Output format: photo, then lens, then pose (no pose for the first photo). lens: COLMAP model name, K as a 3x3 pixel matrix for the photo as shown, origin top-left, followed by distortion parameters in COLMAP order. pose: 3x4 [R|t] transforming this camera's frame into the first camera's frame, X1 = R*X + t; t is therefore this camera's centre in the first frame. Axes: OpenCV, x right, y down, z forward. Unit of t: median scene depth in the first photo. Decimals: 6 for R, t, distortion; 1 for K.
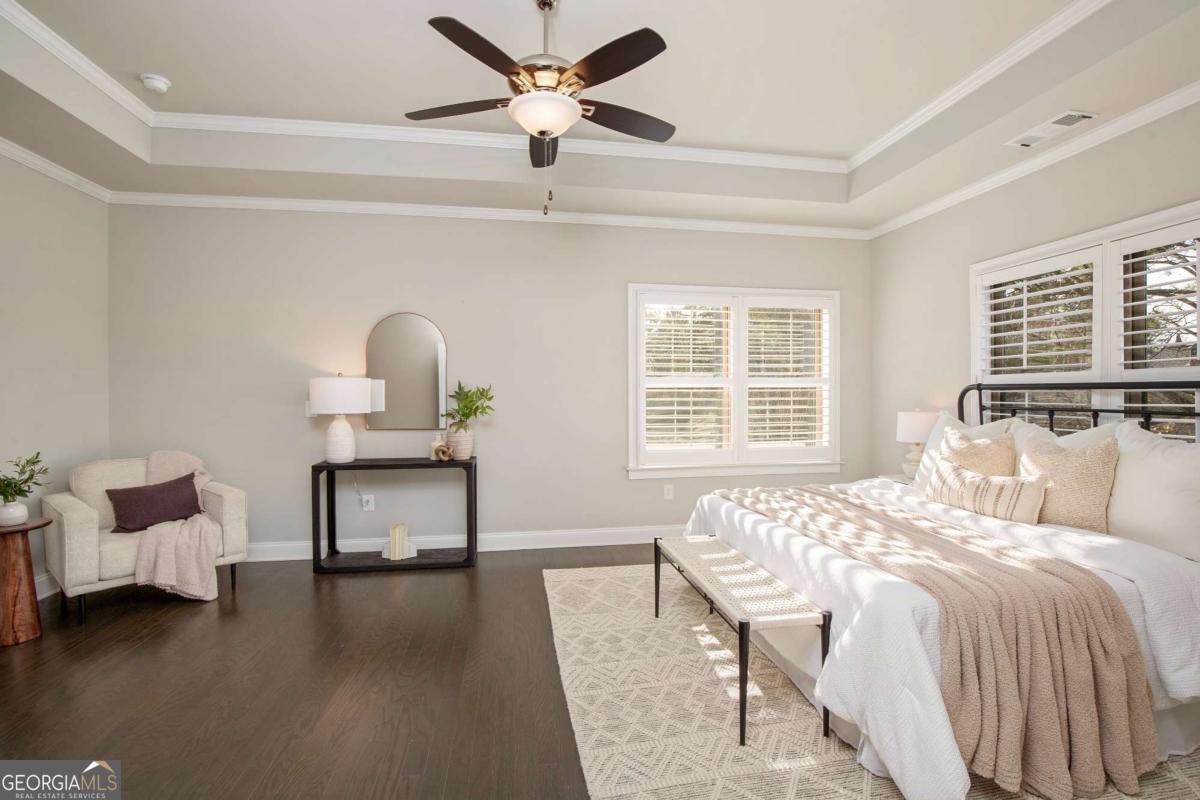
lens RADIAL K [[555.7, 0, 617.3], [0, 555.7, 393.3], [0, 0, 1]] dist [-0.001396, 0.000025]
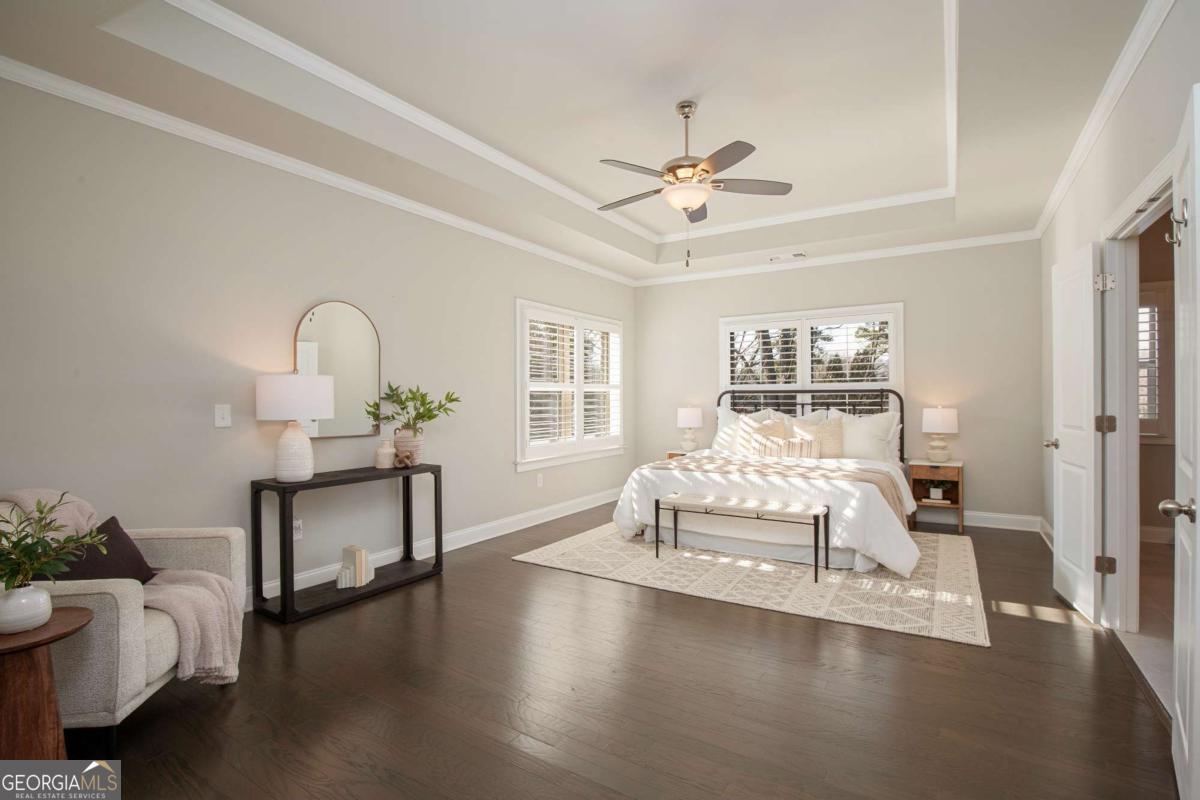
lens RADIAL K [[559.1, 0, 605.6], [0, 559.1, 391.2], [0, 0, 1]] dist [-0.020888, 0.000238]
pose [[0.680469, 0.007097, 0.732743, -0.801008], [0.002091, 0.999930, -0.011627, 0.005036], [-0.732774, 0.009444, 0.680406, 0.118673]]
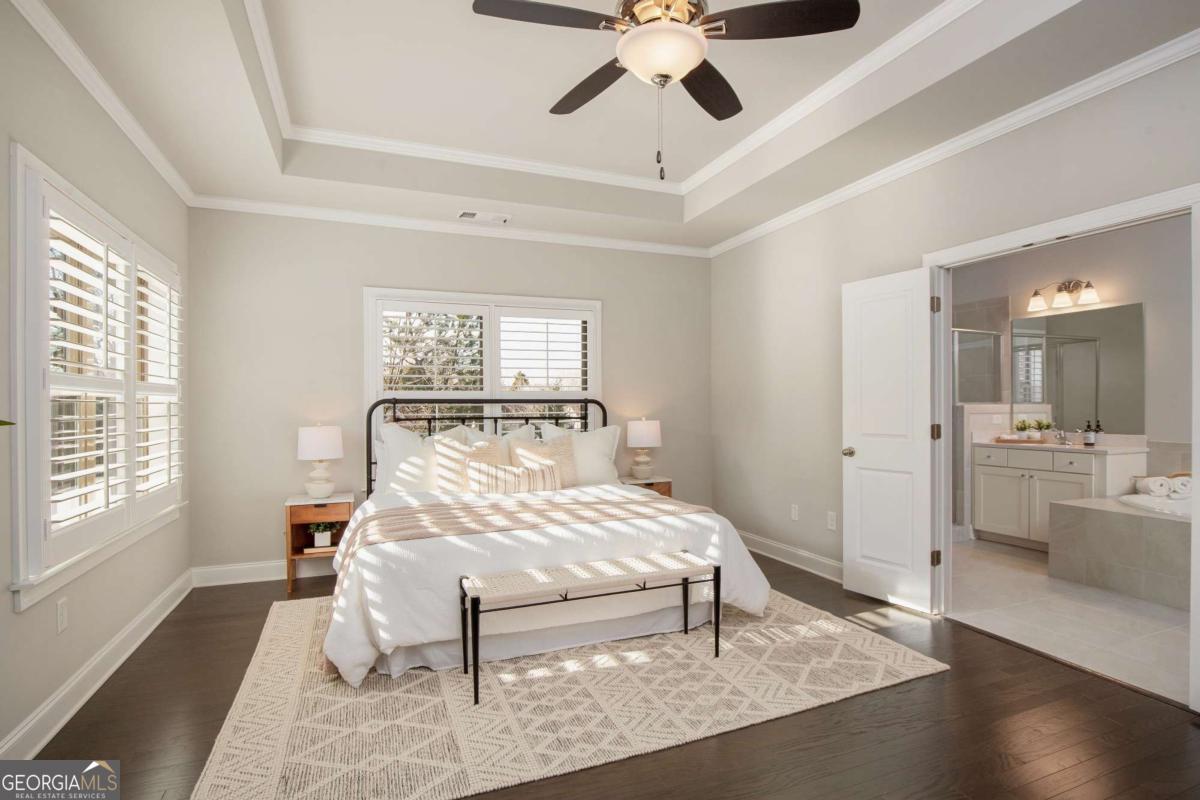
lens RADIAL K [[608.4, 0, 602.9], [0, 608.4, 397.3], [0, 0, 1]] dist [-0.017957, 0.000019]
pose [[-0.201160, 0.021644, 0.979319, -0.594292], [0.006608, 0.999763, -0.020739, 0.008557], [-0.979536, 0.002299, -0.201256, 0.776332]]
